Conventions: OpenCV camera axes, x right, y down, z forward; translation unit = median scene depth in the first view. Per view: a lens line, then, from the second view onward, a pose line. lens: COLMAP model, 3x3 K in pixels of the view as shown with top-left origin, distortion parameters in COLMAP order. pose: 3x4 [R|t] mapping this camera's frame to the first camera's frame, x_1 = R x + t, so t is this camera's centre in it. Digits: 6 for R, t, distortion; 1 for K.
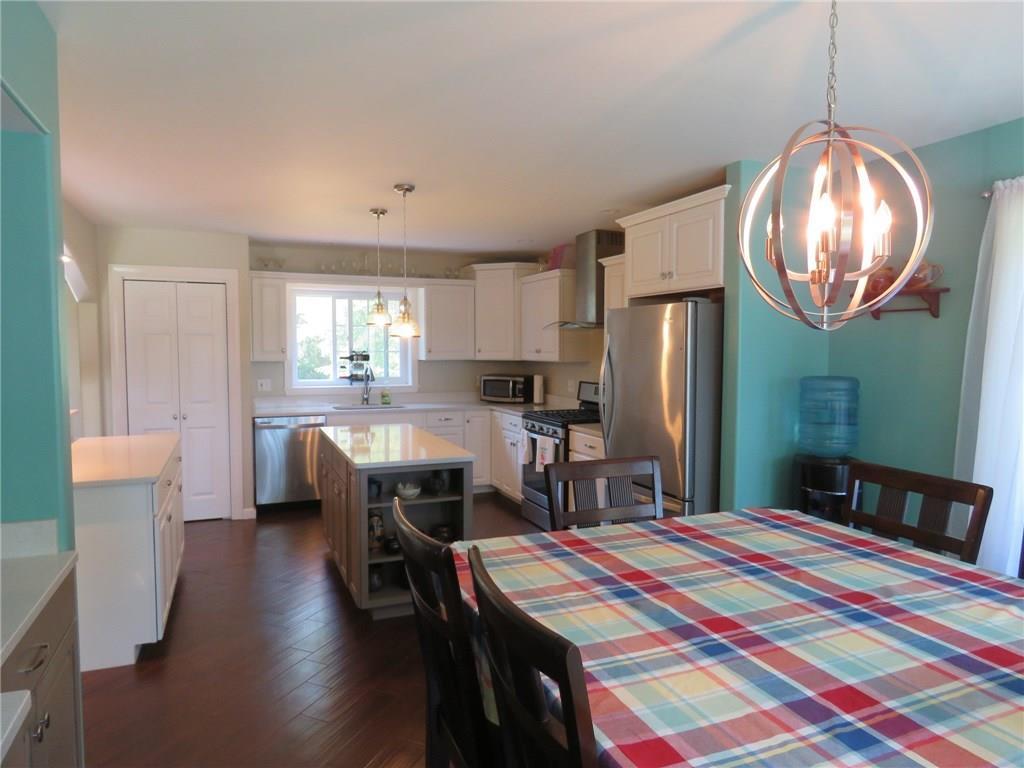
lens RADIAL K [[656.5, 0, 512.0], [0, 656.5, 384.0], [0, 0, 1]] dist [-0.004072, 0.002094]
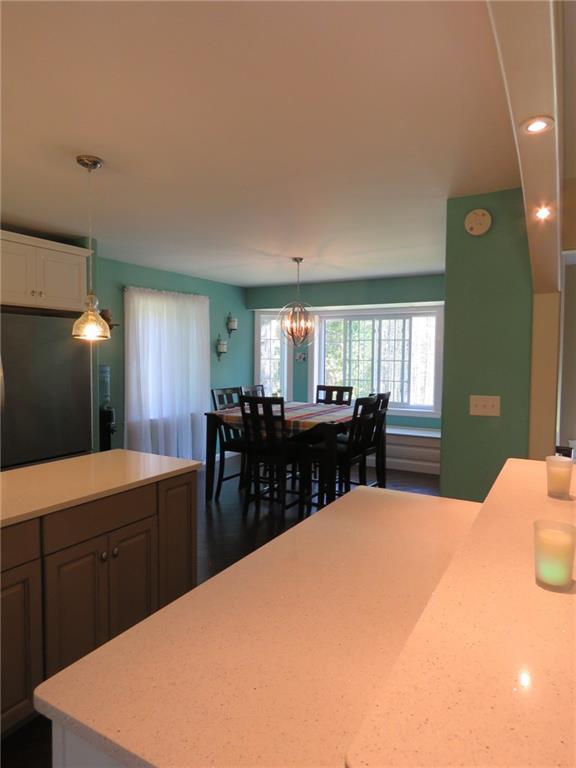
lens RADIAL K [[492.4, 0, 288.0], [0, 492.4, 384.0], [0, 0, 1]] dist [-0.004072, 0.002094]
pose [[-0.607053, -0.054650, 0.792780, -0.483241], [0.031763, 0.995166, 0.092924, -0.036479], [-0.794027, 0.081591, -0.602383, 0.696377]]
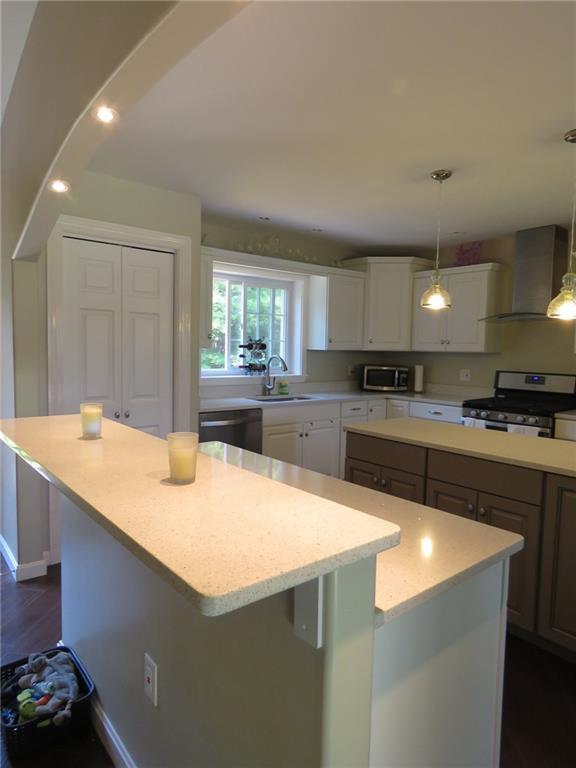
lens RADIAL K [[492.4, 0, 288.0], [0, 492.4, 384.0], [0, 0, 1]] dist [-0.004072, 0.002094]
pose [[0.957887, -0.006834, 0.287064, -0.399095], [0.001331, 0.999812, 0.019361, 0.001014], [-0.287142, -0.018164, 0.957716, 0.296856]]
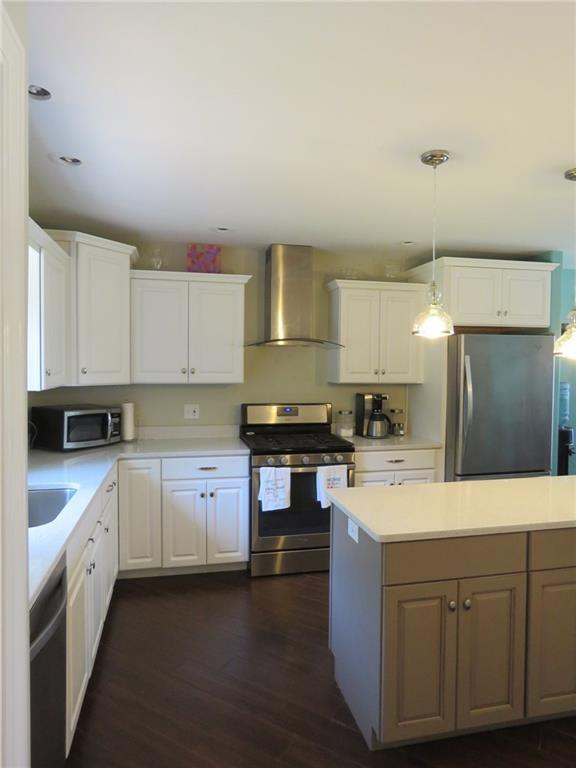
lens RADIAL K [[492.4, 0, 288.0], [0, 492.4, 384.0], [0, 0, 1]] dist [-0.004072, 0.002094]
pose [[0.174919, -0.034379, 0.983982, -0.484098], [0.052862, 0.998277, 0.025482, -0.040449], [-0.983163, 0.047558, 0.176435, 0.729009]]
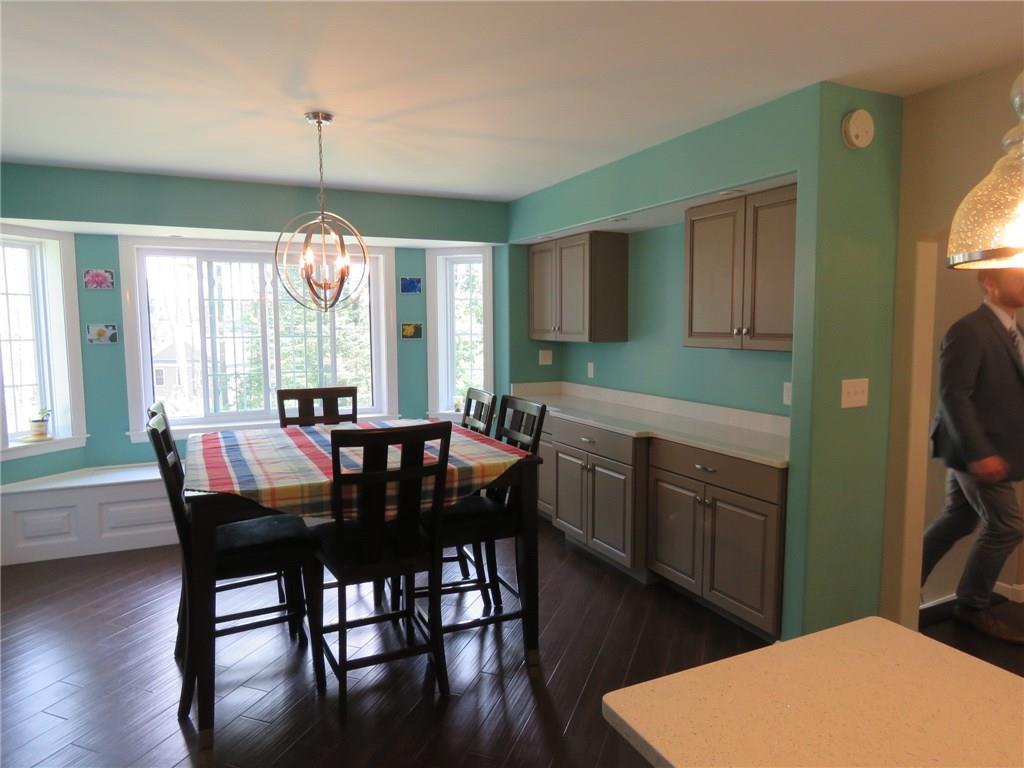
lens RADIAL K [[639.9, 0, 512.0], [0, 639.9, 384.0], [0, 0, 1]] dist [-0.002462, -0.000078]
pose [[-0.998608, 0.007423, -0.052217, 0.018643], [0.000112, 0.990343, 0.138642, -0.032868], [0.052742, 0.138443, -0.988965, 0.685122]]
